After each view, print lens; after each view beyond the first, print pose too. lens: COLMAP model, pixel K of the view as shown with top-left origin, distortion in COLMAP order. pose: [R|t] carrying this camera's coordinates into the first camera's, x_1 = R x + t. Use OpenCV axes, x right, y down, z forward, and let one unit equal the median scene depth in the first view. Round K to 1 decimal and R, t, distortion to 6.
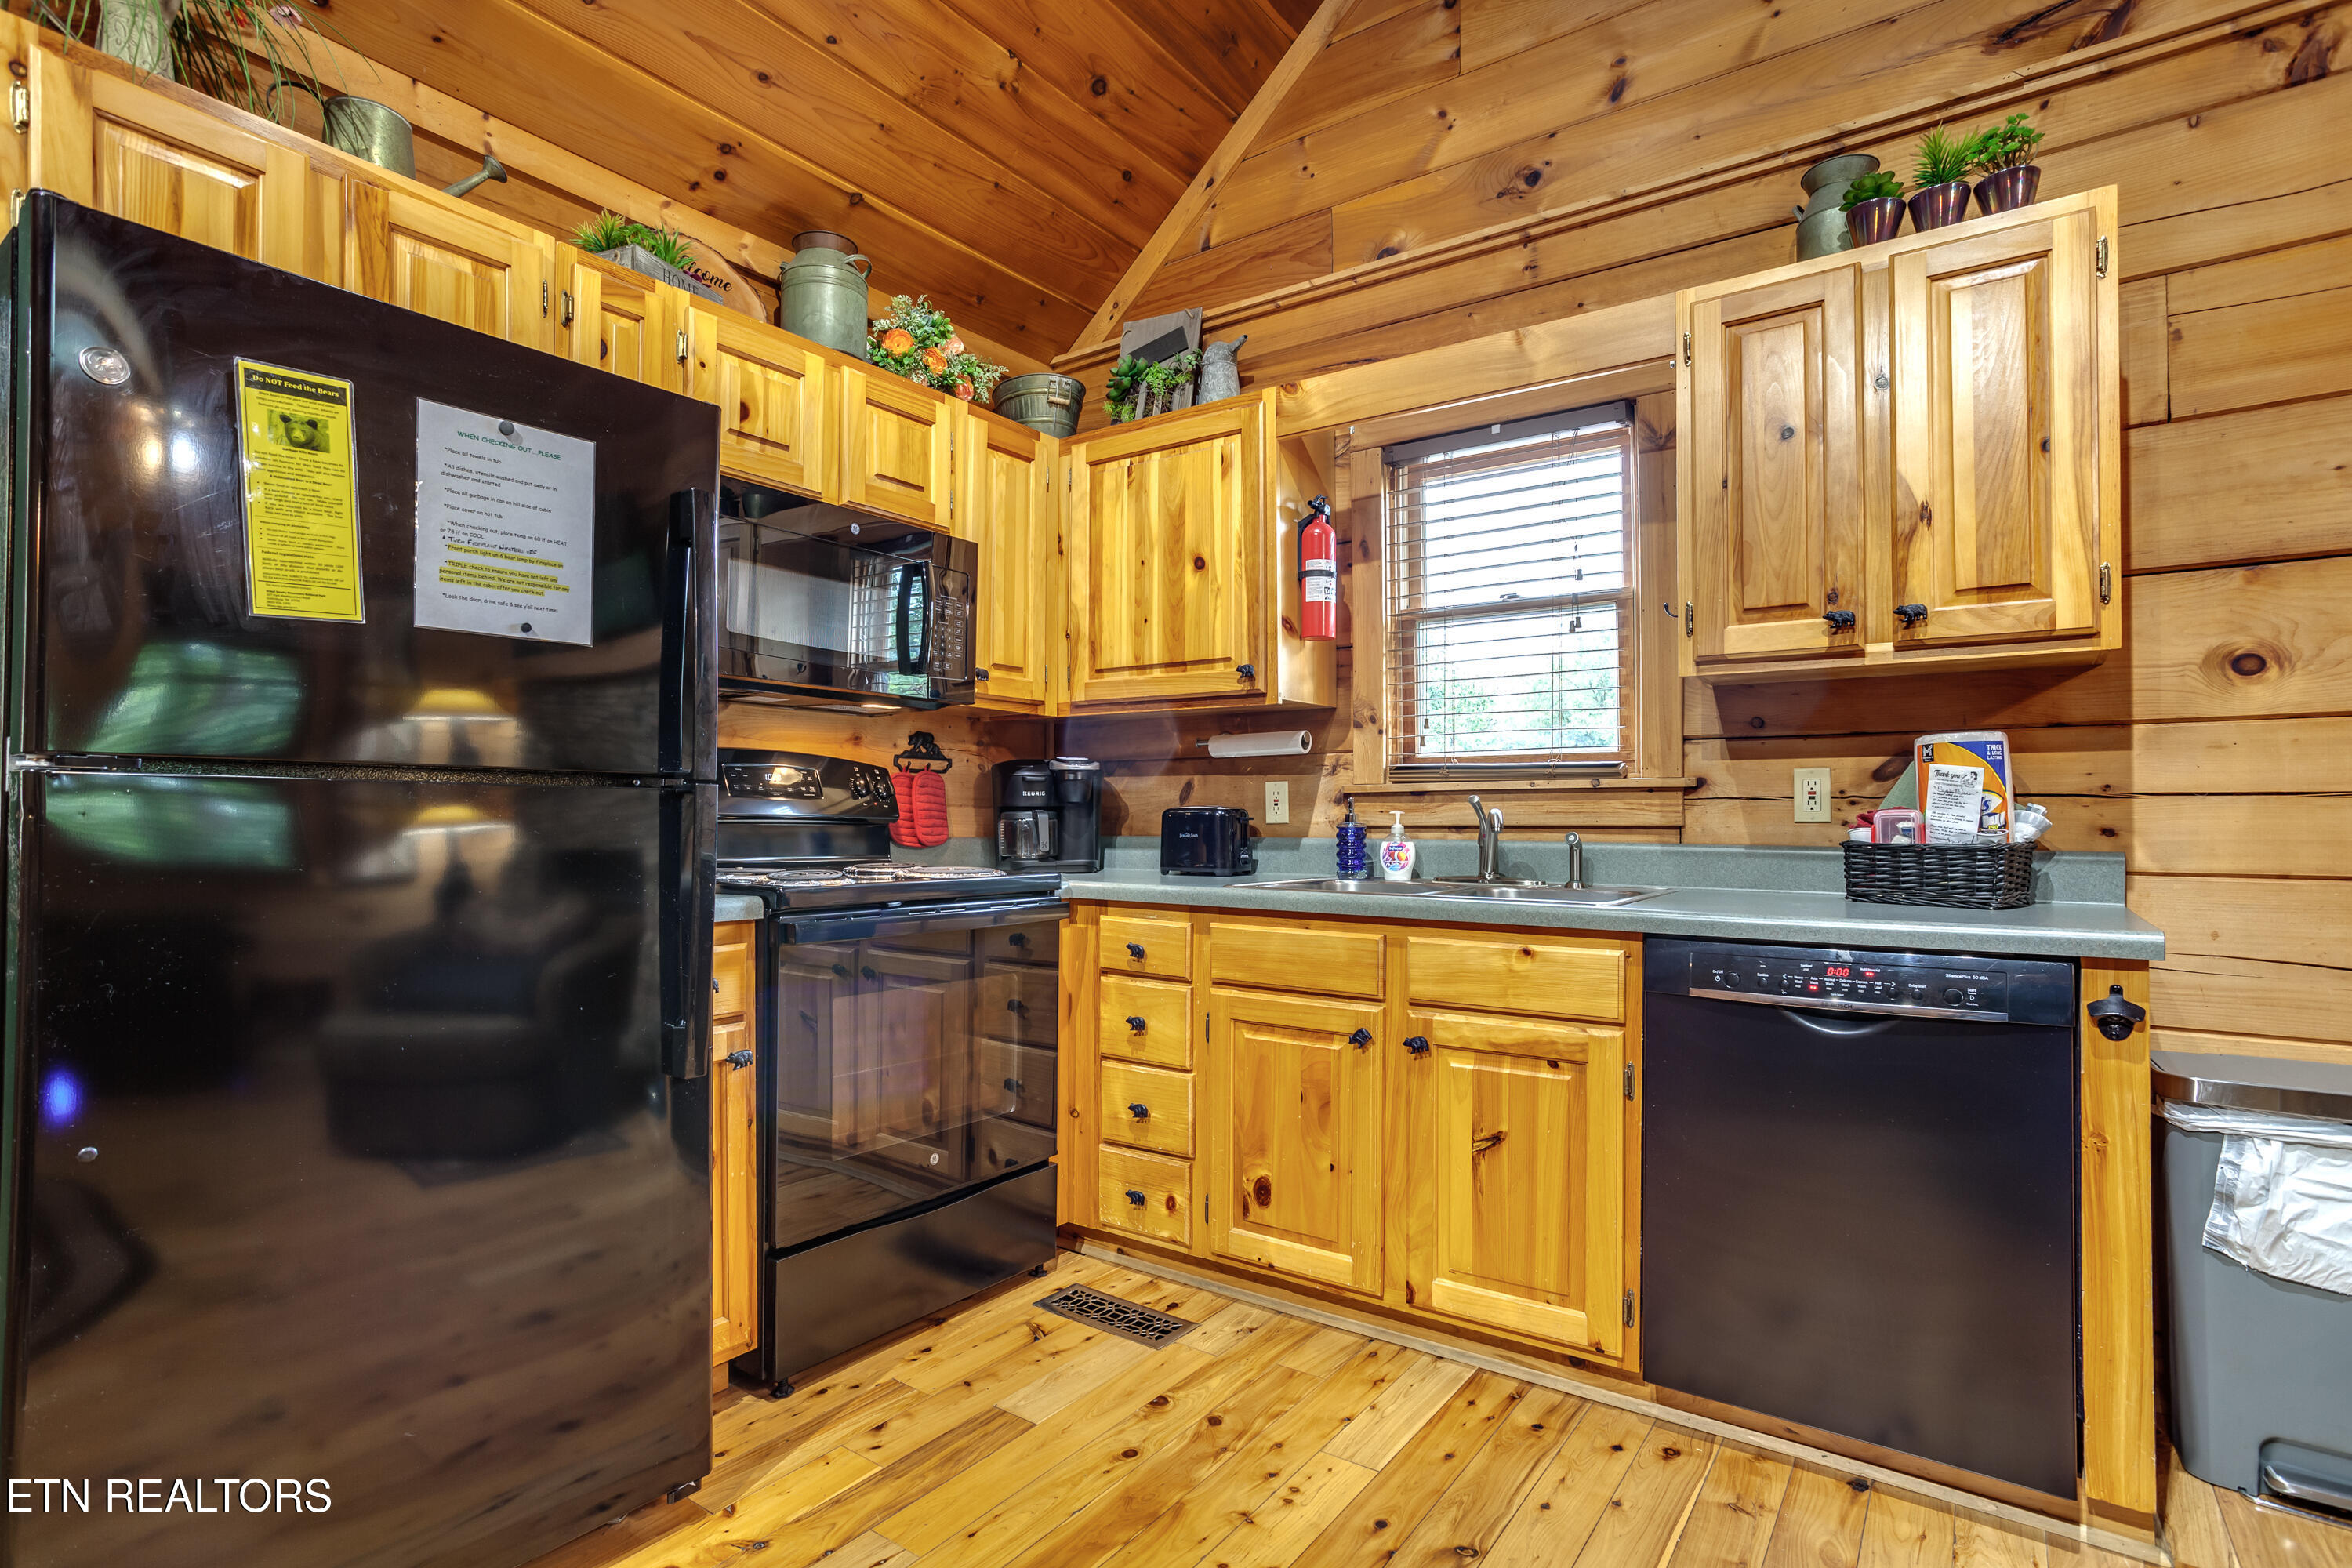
lens RADIAL K [[1212.6, 0, 1193.5], [0, 1212.6, 803.0], [0, 0, 1]] dist [-0.059884, 0.036704]
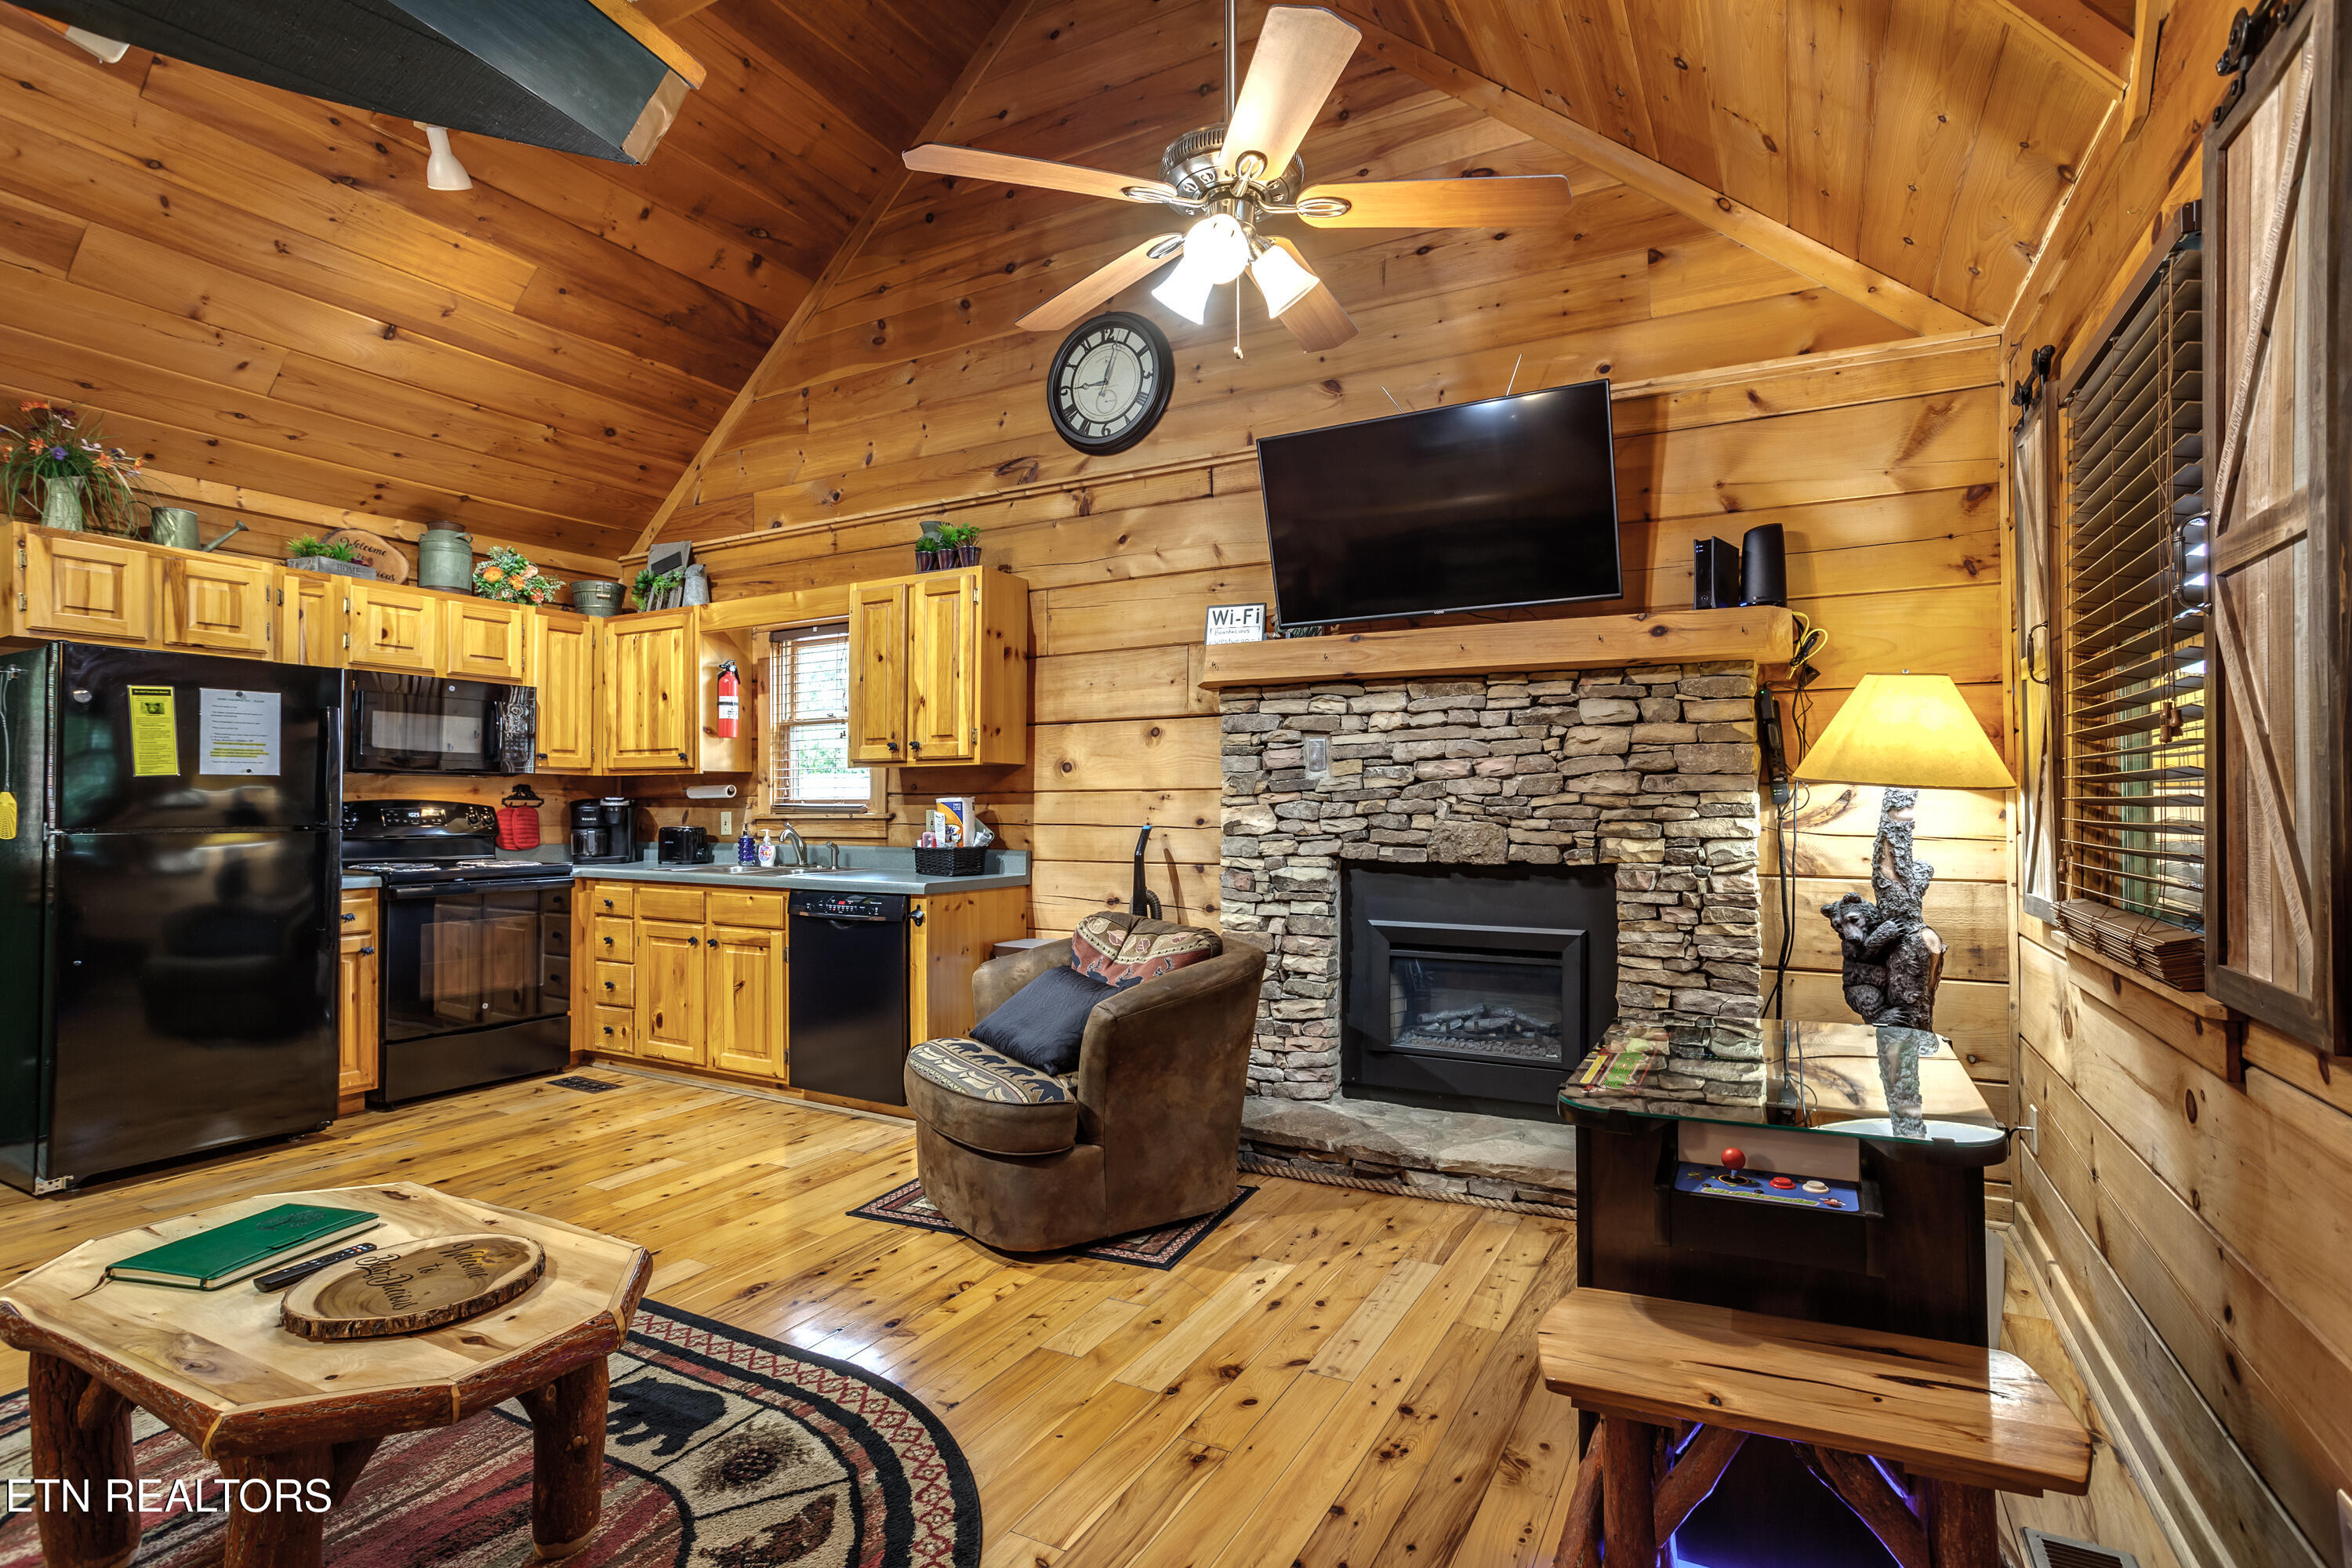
lens RADIAL K [[1241.5, 0, 1274.0], [0, 1241.5, 782.8], [0, 0, 1]] dist [-0.061171, 0.030070]
pose [[0.989430, -0.003595, 0.144964, 0.708528], [0.004208, 0.999983, -0.003925, -0.058357], [-0.144947, 0.004494, 0.989429, -1.071839]]
